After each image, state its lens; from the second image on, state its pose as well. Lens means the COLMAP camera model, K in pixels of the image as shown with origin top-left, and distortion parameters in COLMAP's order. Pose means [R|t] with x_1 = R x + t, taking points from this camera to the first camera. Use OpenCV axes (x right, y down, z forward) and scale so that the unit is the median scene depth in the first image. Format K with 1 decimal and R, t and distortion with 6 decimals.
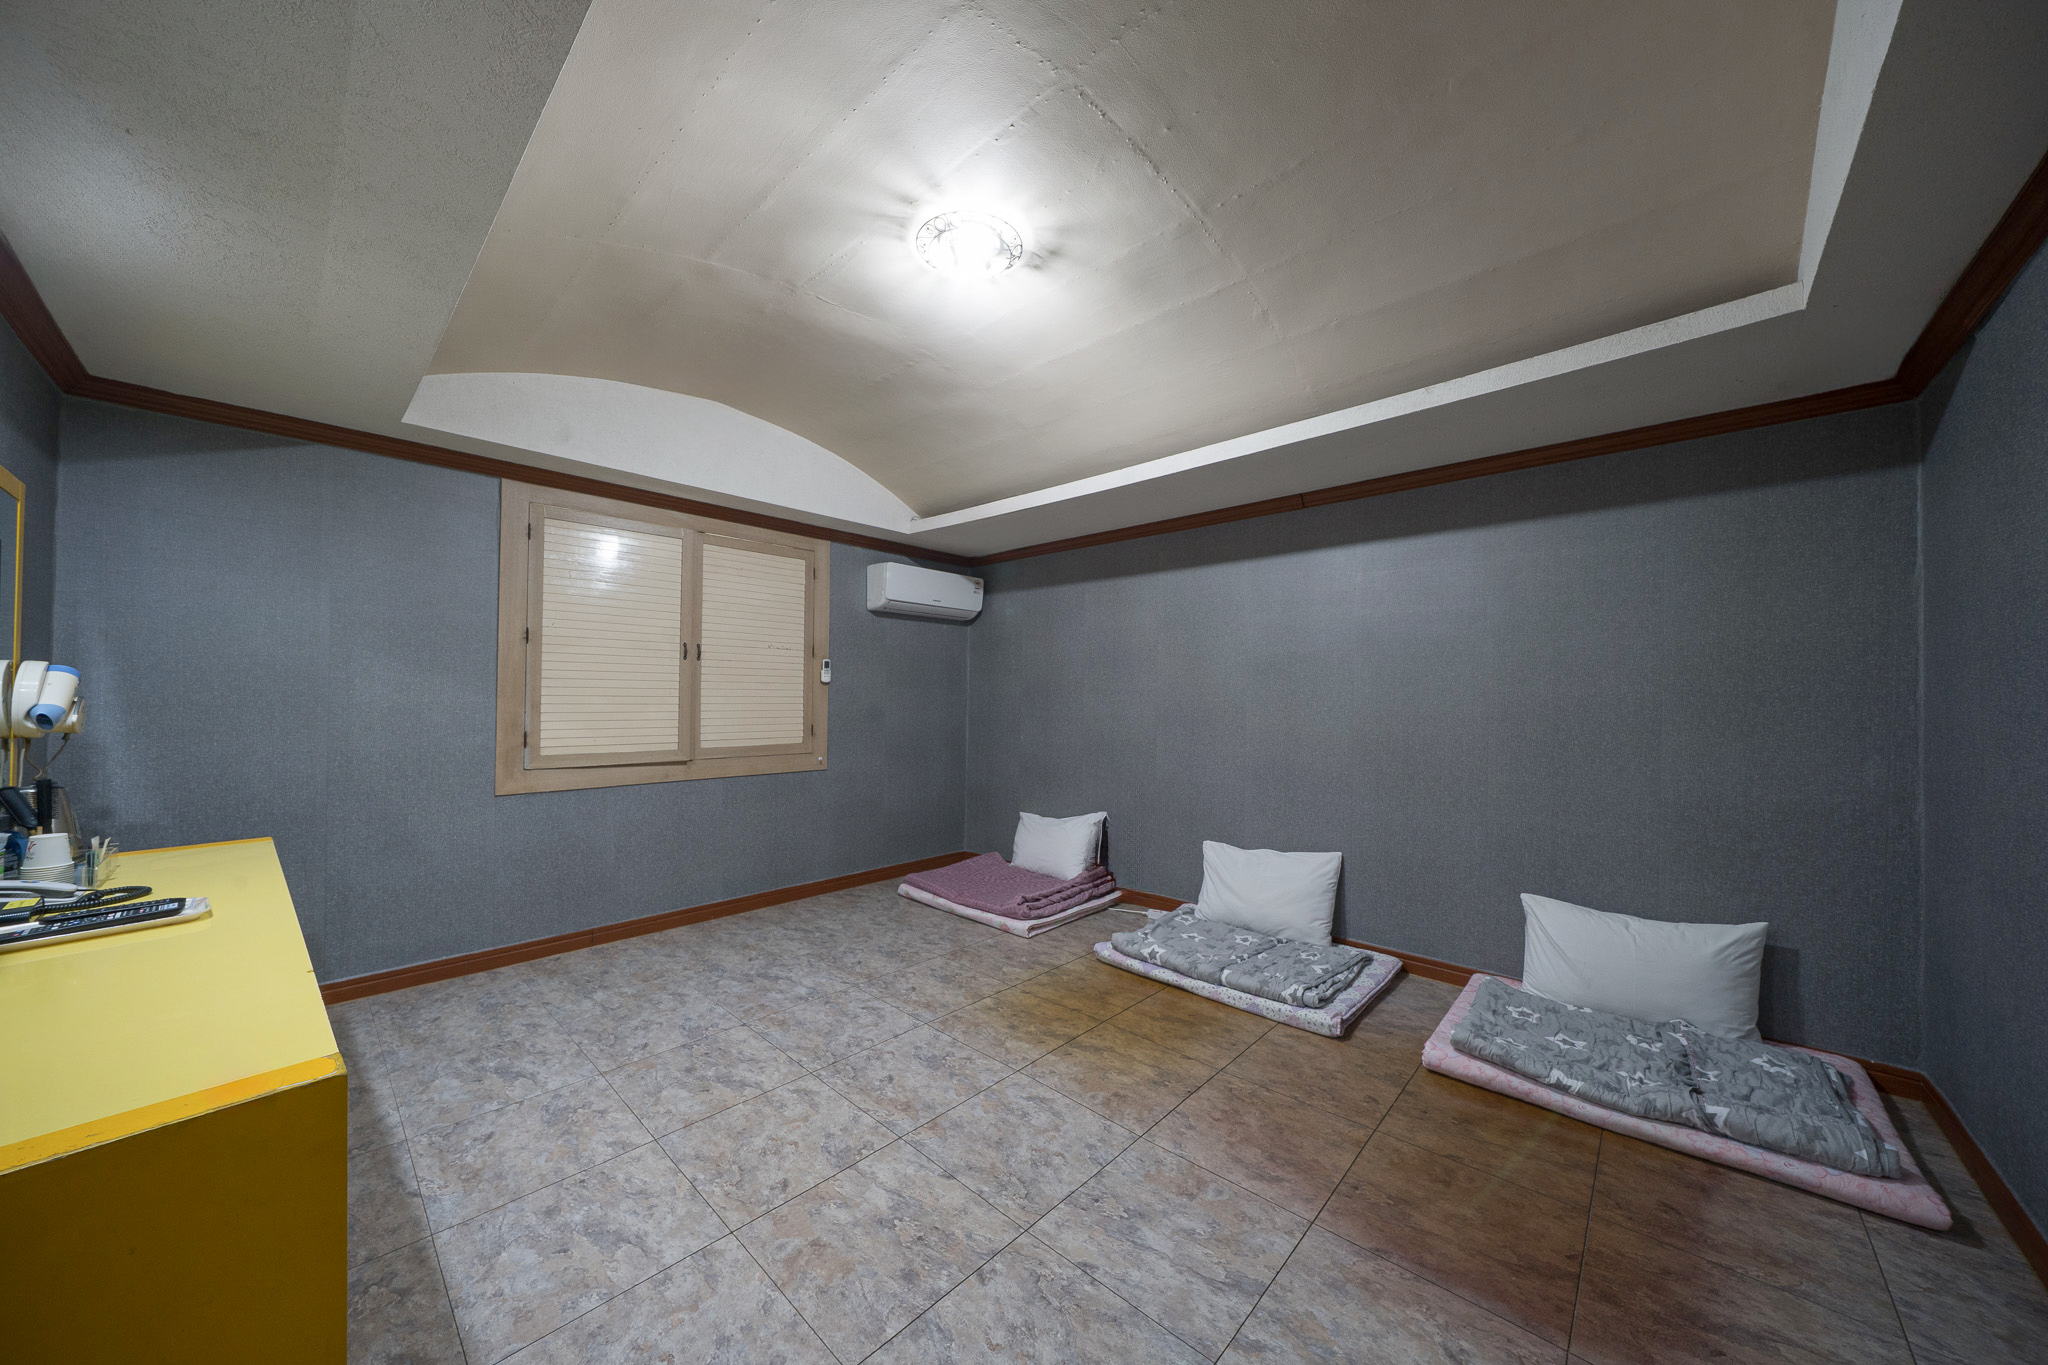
lens RADIAL K [[708.6, 0, 1025.3], [0, 708.6, 685.2], [0, 0, 1]] dist [-0.002584, 0.000019]
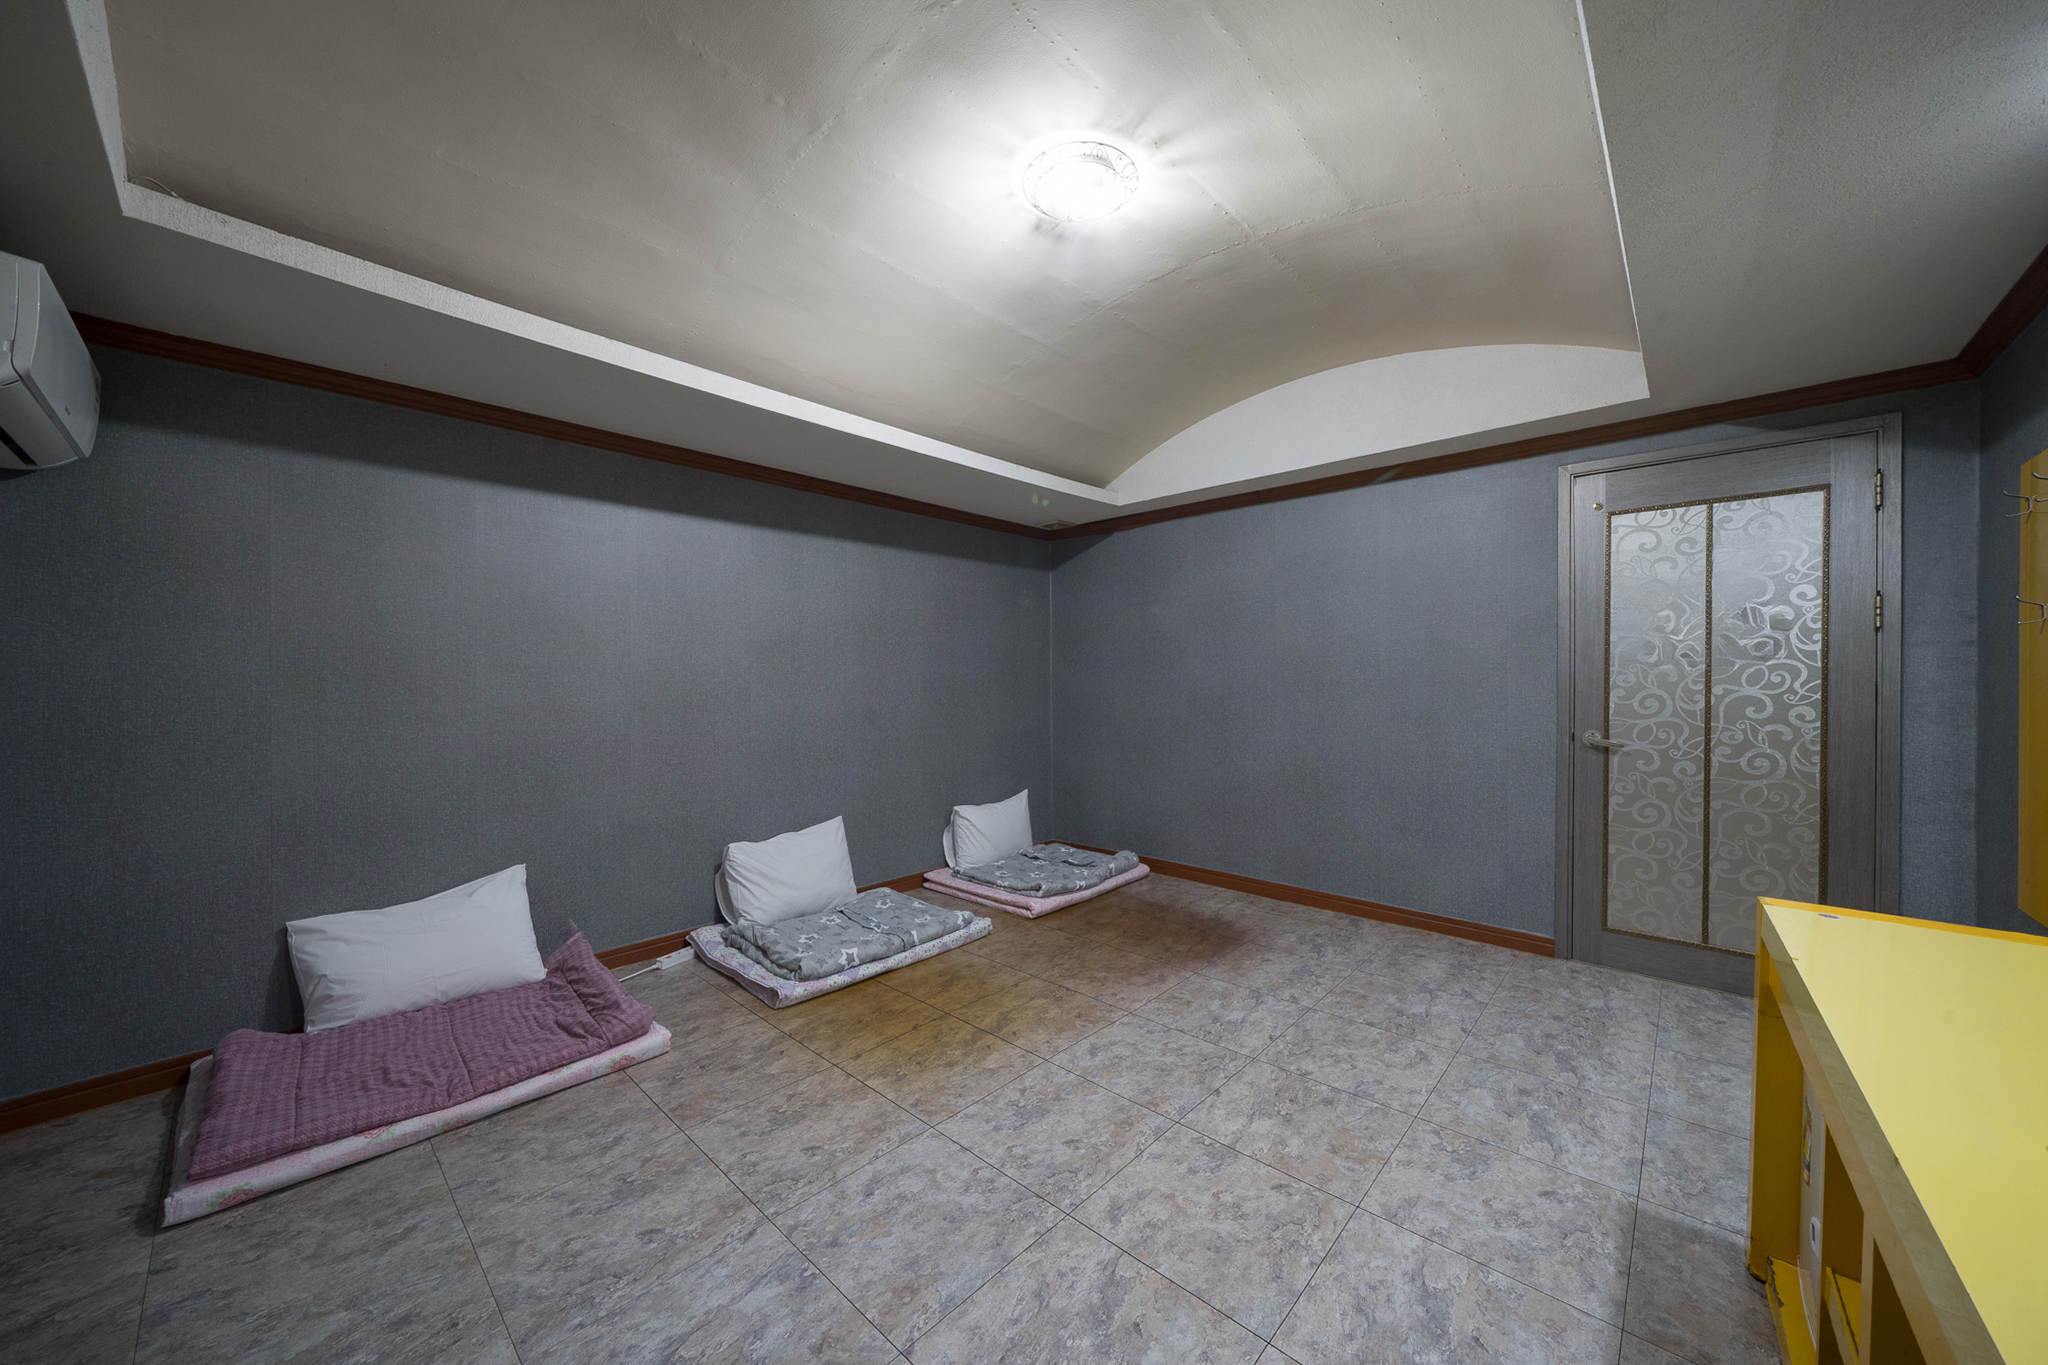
lens RADIAL K [[725.7, 0, 1033.7], [0, 725.7, 684.5], [0, 0, 1]] dist [-0.001864, 0.000086]
pose [[-0.017889, -0.014871, 0.999729, -1.051896], [-0.016670, 0.999755, 0.014573, 0.013685], [-0.999701, -0.016404, -0.018132, 1.097288]]
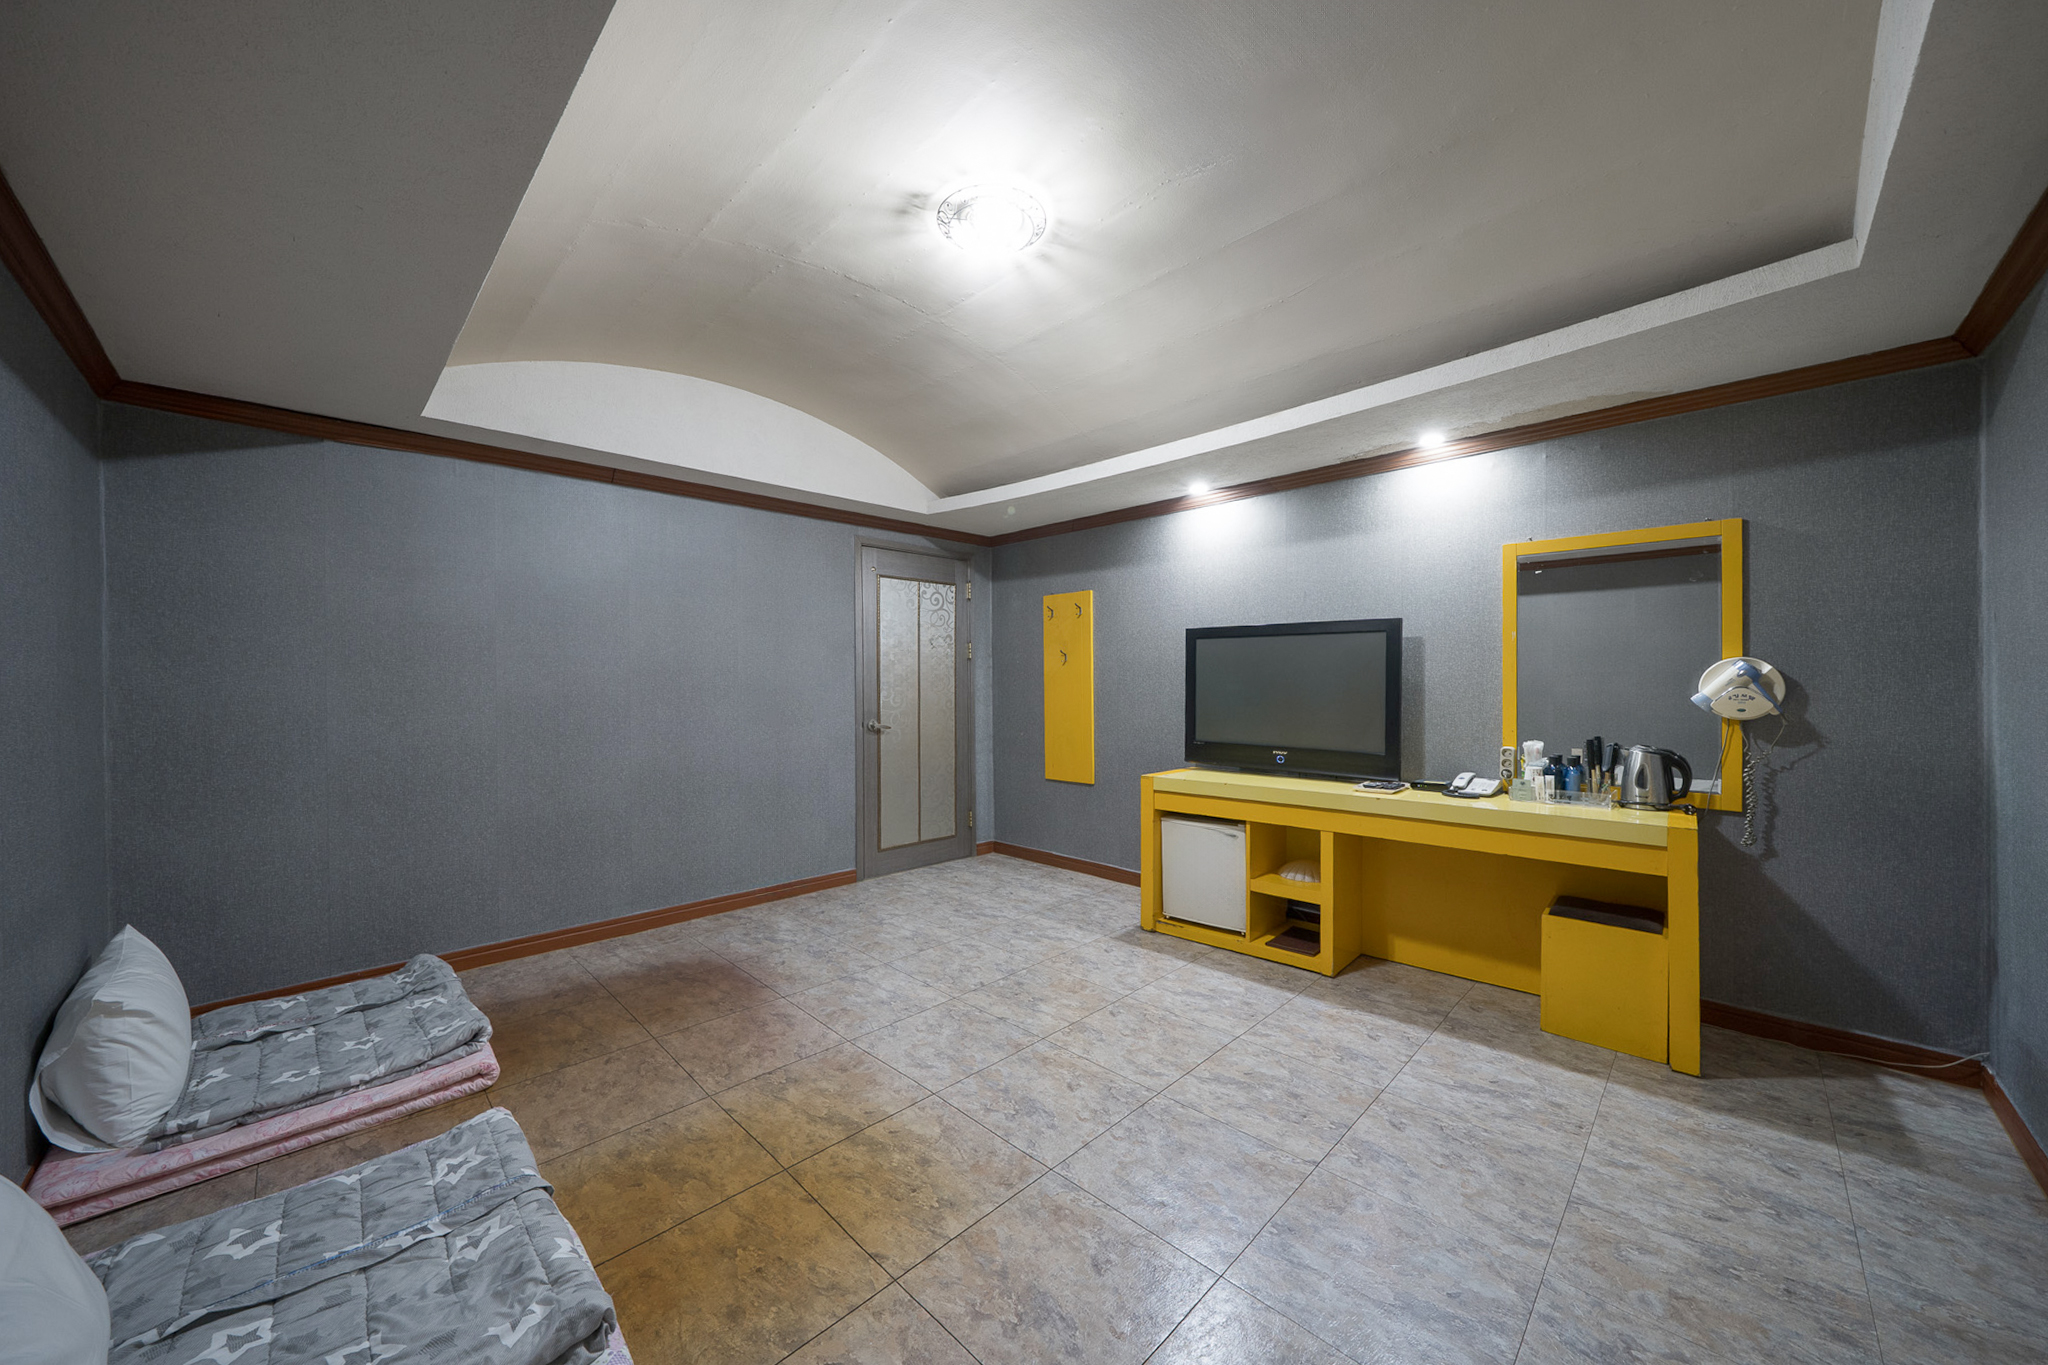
lens RADIAL K [[708.6, 0, 1017.3], [0, 708.6, 678.3], [0, 0, 1]] dist [-0.002584, 0.000019]
pose [[-0.999101, -0.003565, 0.042248, -0.161756], [-0.004521, 0.999735, -0.022561, 0.031642], [-0.042157, -0.022731, -0.998852, 2.015361]]
